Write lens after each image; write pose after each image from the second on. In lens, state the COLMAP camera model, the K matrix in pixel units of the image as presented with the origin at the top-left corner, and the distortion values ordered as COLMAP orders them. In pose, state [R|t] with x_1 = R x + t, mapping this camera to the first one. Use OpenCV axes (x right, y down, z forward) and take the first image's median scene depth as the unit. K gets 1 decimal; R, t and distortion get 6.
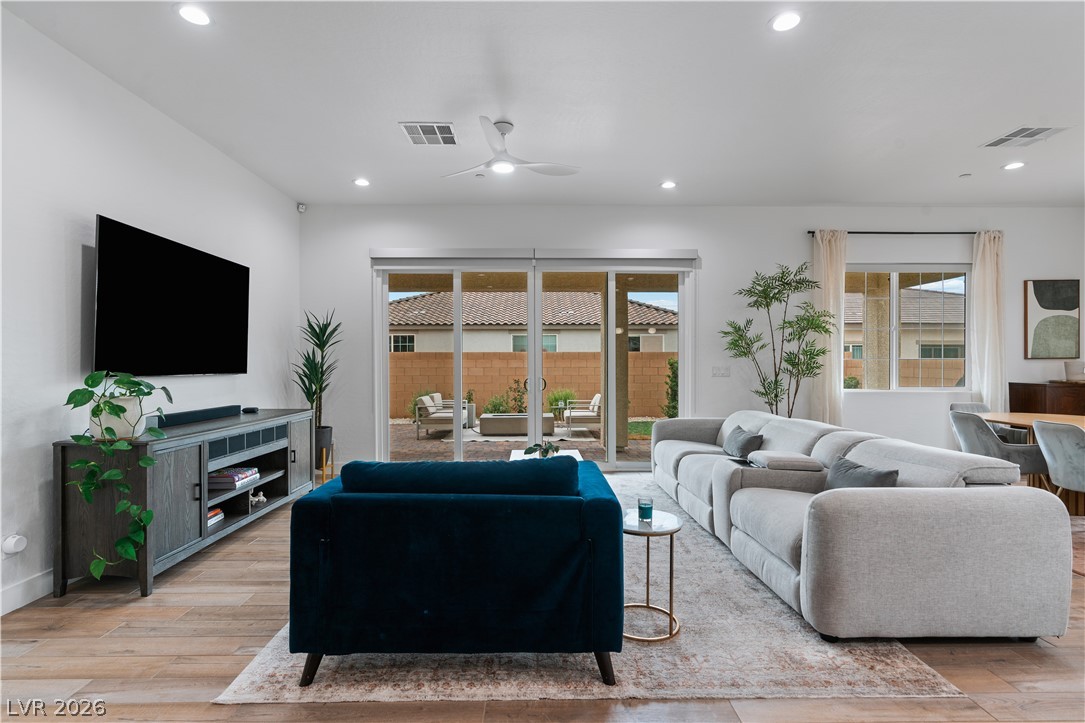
lens RADIAL K [[531.5, 0, 542.5], [0, 531.5, 361.5], [0, 0, 1]] dist [0.003941, 0.000437]
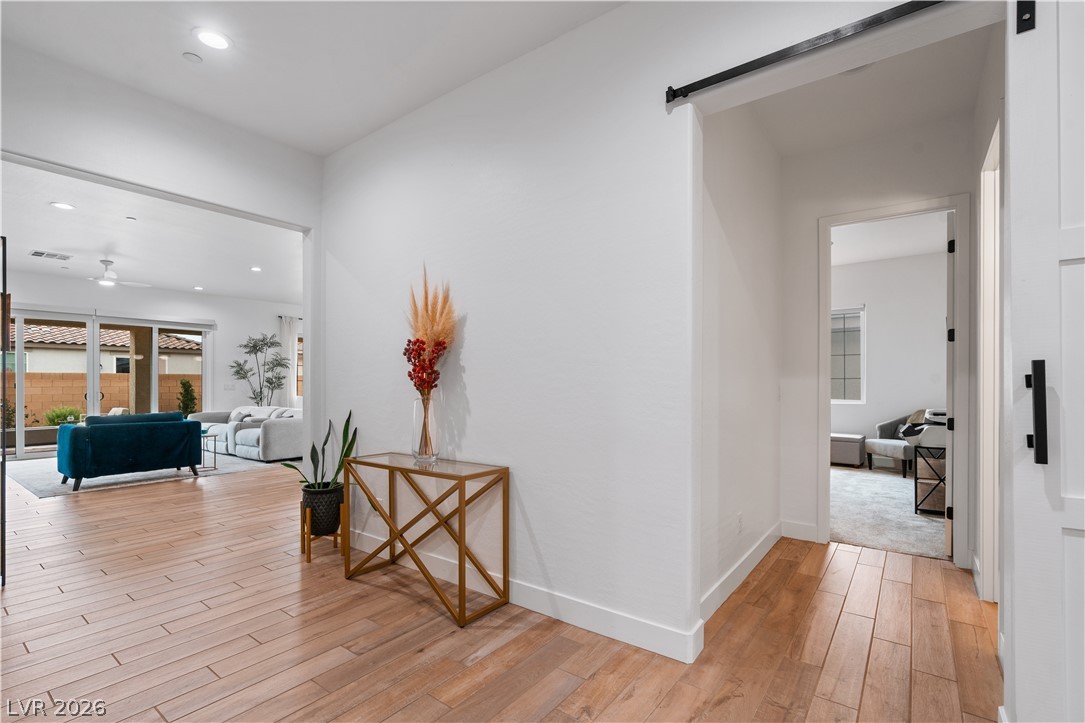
lens RADIAL K [[494.9, 0, 542.1], [0, 494.9, 392.7], [0, 0, 1]] dist [-0.000546, 0.000002]
pose [[0.625169, -0.009687, 0.780429, -0.345844], [-0.006094, 0.999832, 0.017292, 0.002646], [-0.780465, -0.015566, 0.625005, -0.975069]]
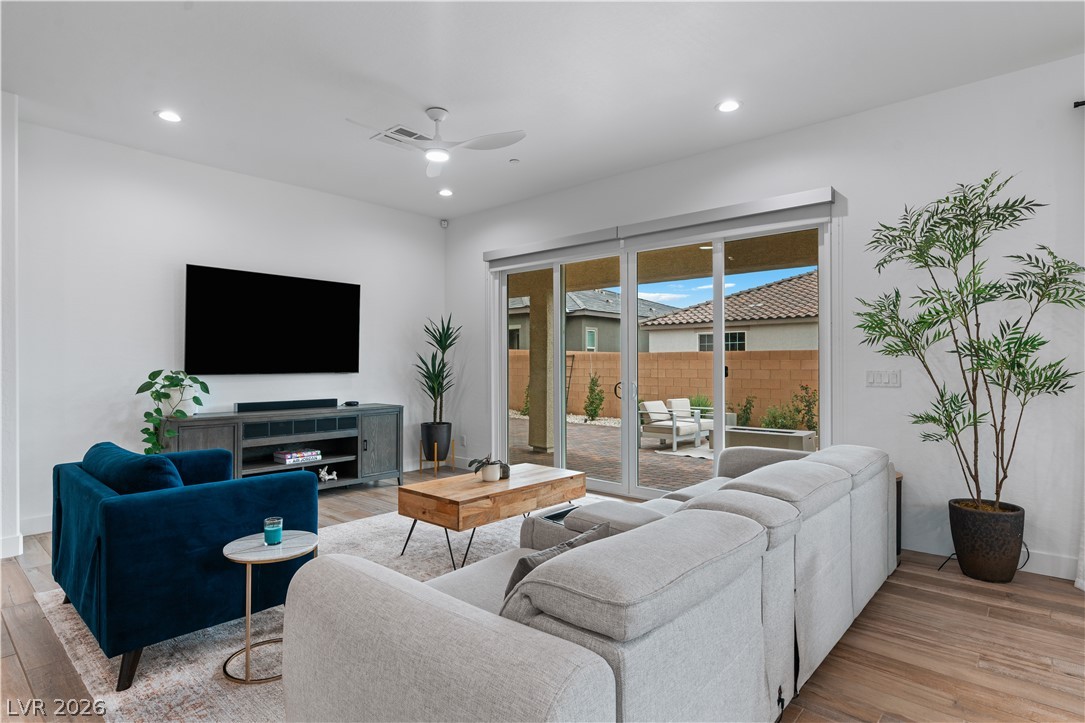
lens RADIAL K [[573.2, 0, 542.5], [0, 573.2, 361.5], [0, 0, 1]] dist [-0.002521, -0.000033]
pose [[0.725861, 0.000510, -0.687841, 0.520748], [-0.000142, 1.000000, 0.000593, -0.003684], [0.687842, -0.000333, 0.725861, 0.282094]]
